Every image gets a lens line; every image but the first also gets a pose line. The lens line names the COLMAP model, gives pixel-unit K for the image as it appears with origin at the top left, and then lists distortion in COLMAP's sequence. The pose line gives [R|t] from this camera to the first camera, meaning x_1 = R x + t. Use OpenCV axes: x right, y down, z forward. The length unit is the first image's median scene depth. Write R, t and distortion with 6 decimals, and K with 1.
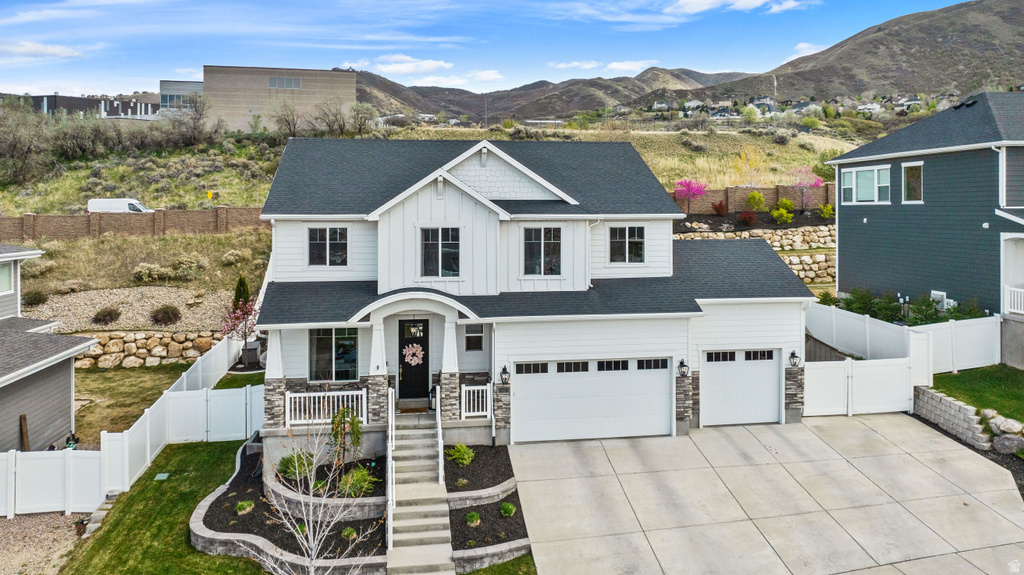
lens RADIAL K [[730.1, 0, 510.0], [0, 730.1, 208.7], [0, 0, 1]] dist [-0.016938, 0.001698]
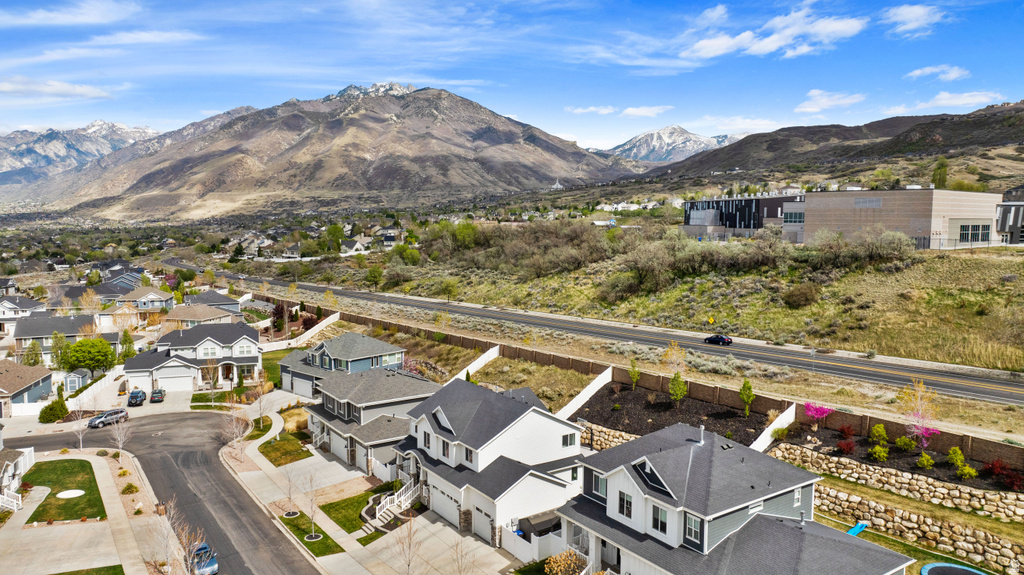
lens RADIAL K [[705.9, 0, 510.5], [0, 705.9, 284.2], [0, 0, 1]] dist [-0.013238, 0.000061]
pose [[0.441666, 0.083975, -0.893241, 2.509886], [0.000011, 0.995609, 0.093604, -0.821401], [0.897179, -0.041352, 0.439726, 0.057572]]
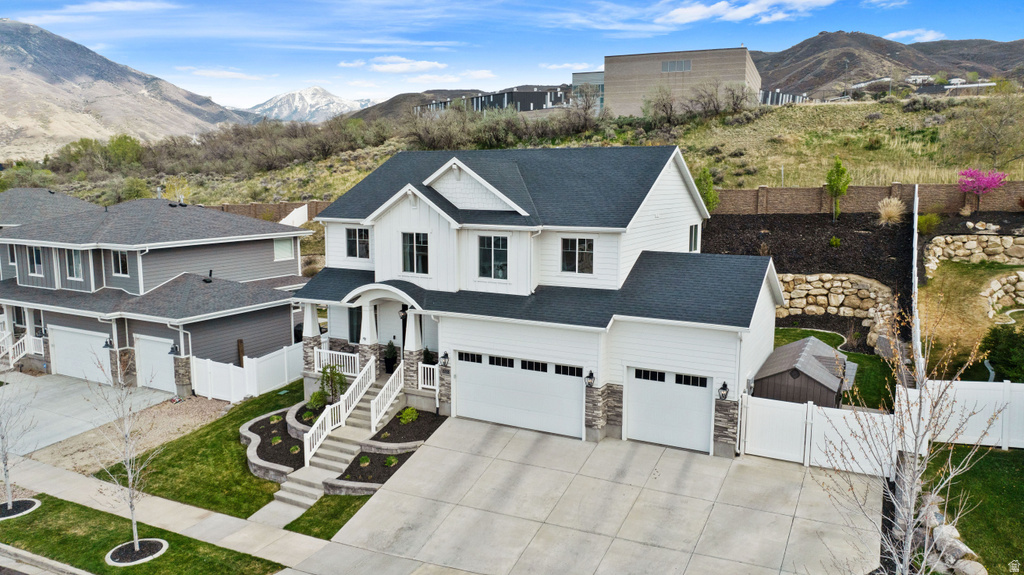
lens RADIAL K [[705.9, 0, 510.5], [0, 705.9, 284.2], [0, 0, 1]] dist [-0.013238, 0.000061]
pose [[0.809095, 0.087803, -0.581081, 0.695897], [-0.003775, 0.989532, 0.144265, -0.056811], [0.587665, -0.114530, 0.800957, 0.143169]]
